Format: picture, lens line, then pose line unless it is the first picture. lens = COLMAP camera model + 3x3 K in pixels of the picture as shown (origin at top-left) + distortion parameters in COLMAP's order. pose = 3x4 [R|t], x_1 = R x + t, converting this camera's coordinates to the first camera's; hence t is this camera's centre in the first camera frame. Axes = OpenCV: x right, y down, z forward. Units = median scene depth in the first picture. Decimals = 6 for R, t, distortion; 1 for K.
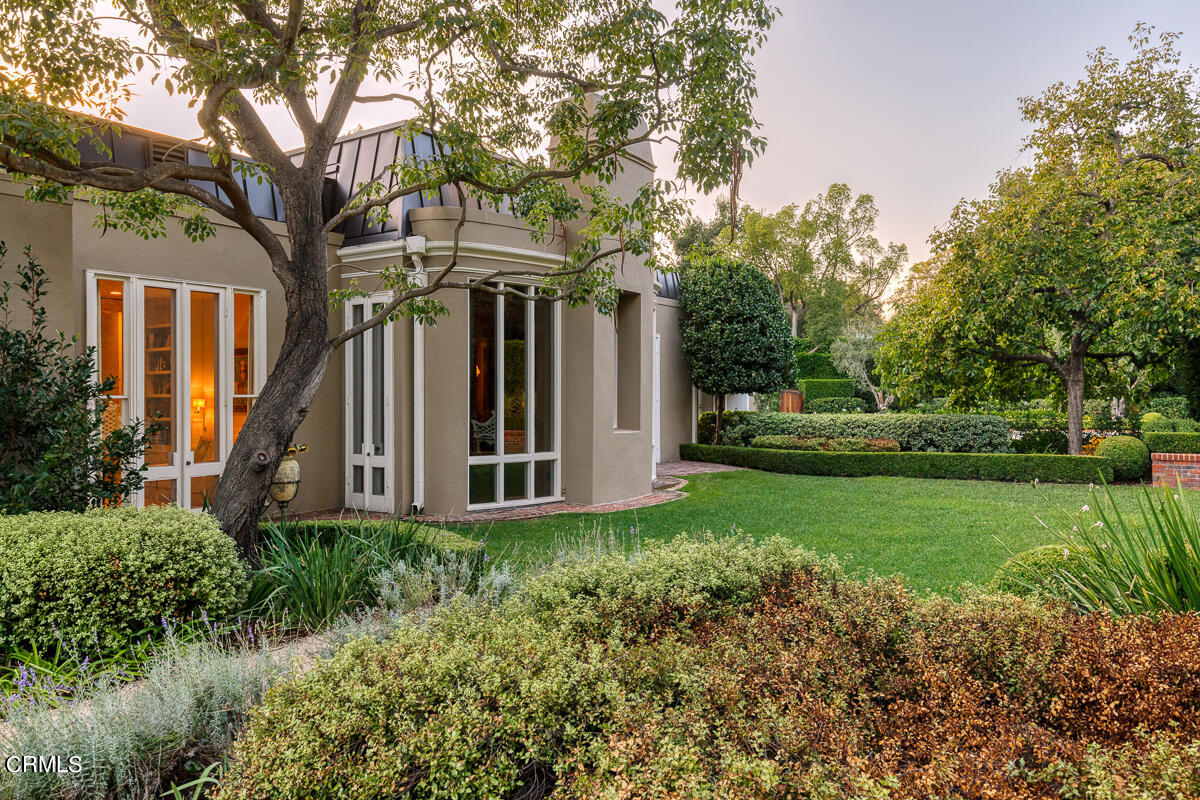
lens RADIAL K [[791.3, 0, 594.9], [0, 791.3, 399.4], [0, 0, 1]] dist [-0.001371, 0.003064]
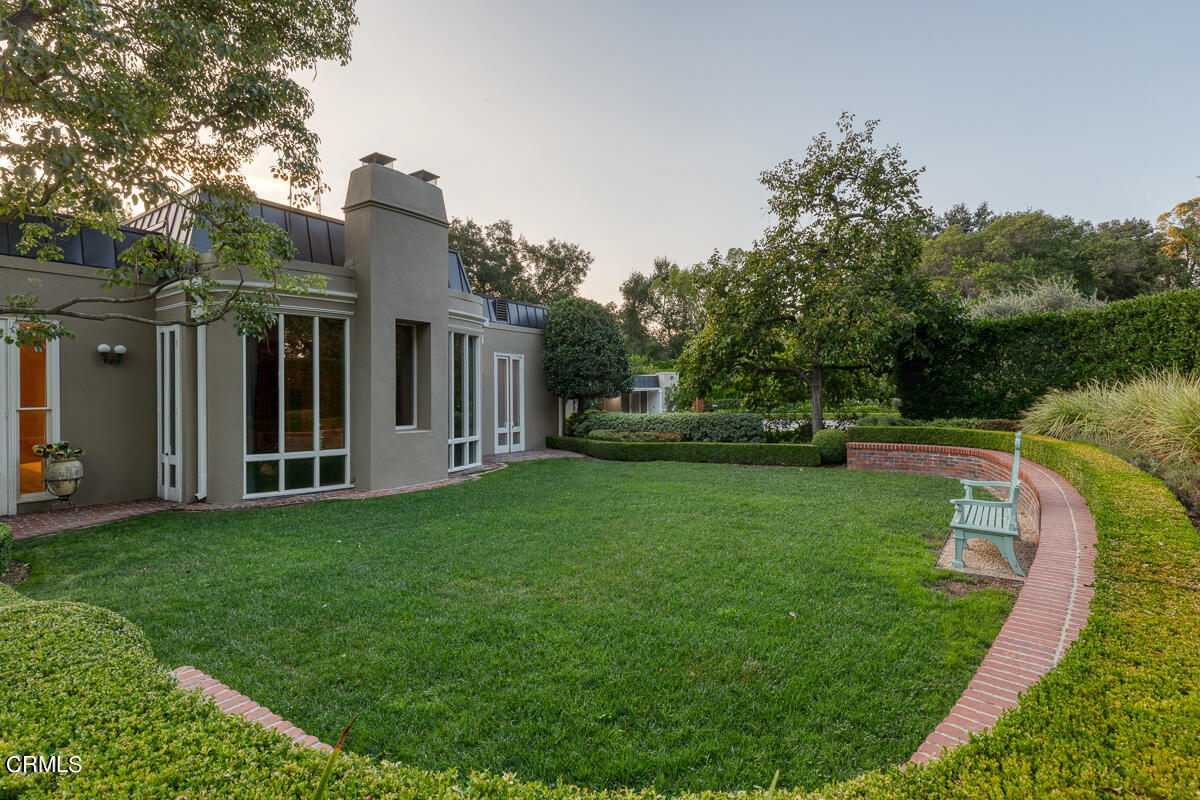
lens RADIAL K [[543.7, 0, 601.0], [0, 543.7, 399.9], [0, 0, 1]] dist [0.005930, -0.000411]
pose [[0.999925, -0.010178, 0.006781, 0.269017], [0.010183, 0.999948, -0.000691, -0.005211], [-0.006774, 0.000760, 0.999977, 0.101829]]
